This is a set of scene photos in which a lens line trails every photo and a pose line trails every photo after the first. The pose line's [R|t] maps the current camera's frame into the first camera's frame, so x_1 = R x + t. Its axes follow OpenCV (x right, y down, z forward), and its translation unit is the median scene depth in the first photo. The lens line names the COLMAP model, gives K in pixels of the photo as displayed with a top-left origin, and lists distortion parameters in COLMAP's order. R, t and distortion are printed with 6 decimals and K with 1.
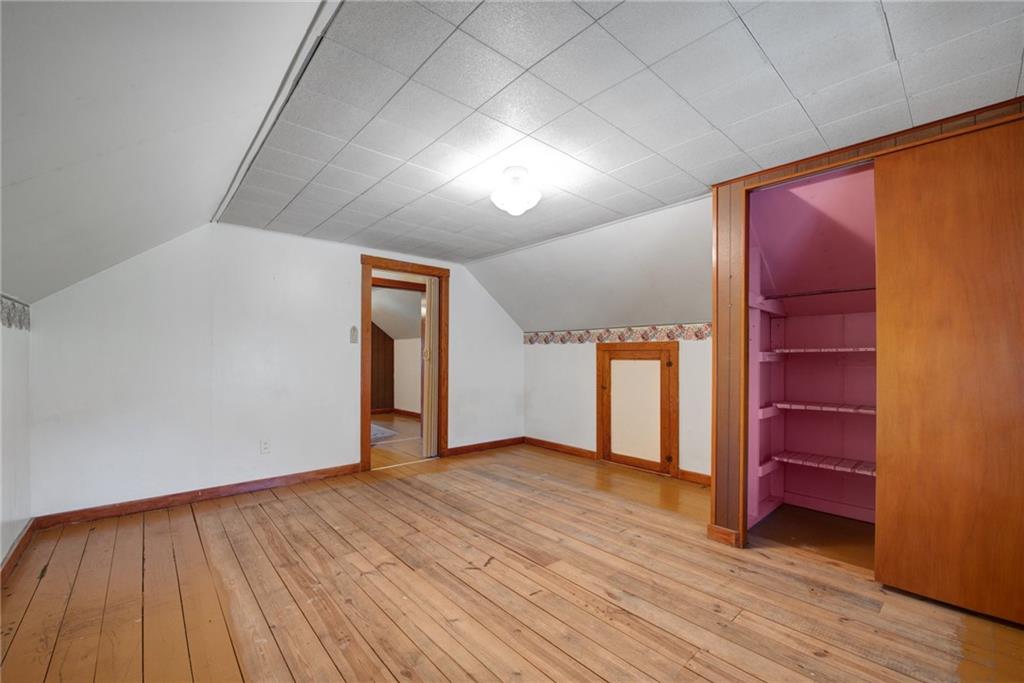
lens RADIAL K [[416.1, 0, 515.3], [0, 416.1, 346.8], [0, 0, 1]] dist [-0.013993, -0.000082]
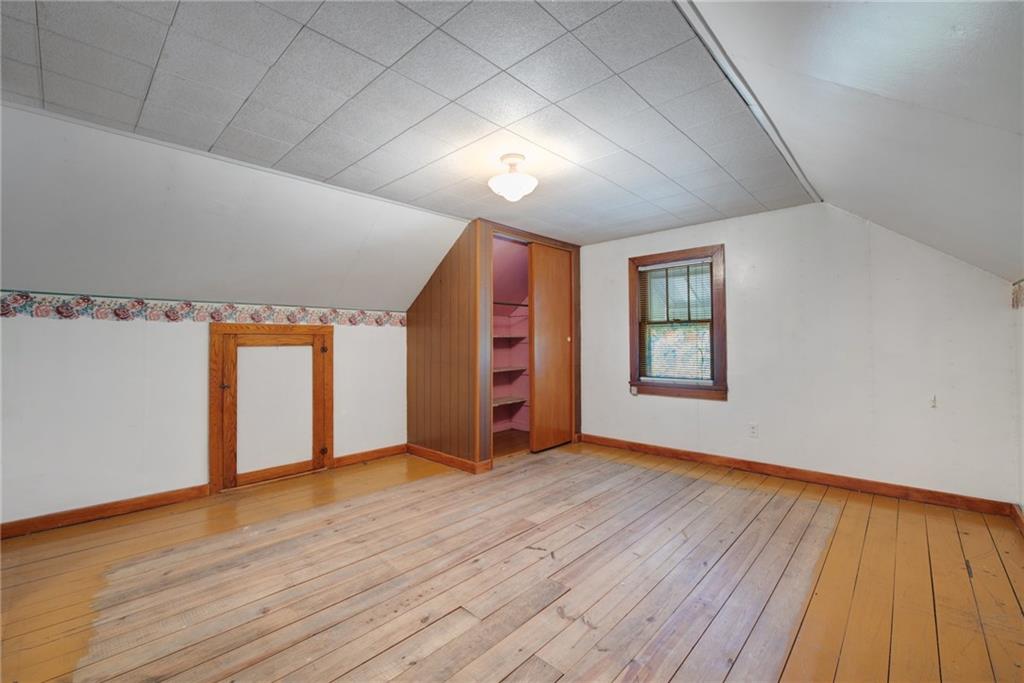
lens RADIAL K [[416.1, 0, 515.3], [0, 416.1, 346.8], [0, 0, 1]] dist [-0.013993, -0.000082]
pose [[-0.076918, -0.015213, 0.996921, -0.621196], [-0.016839, 0.999761, 0.013957, 0.015040], [-0.996895, -0.015714, -0.077155, 0.679615]]
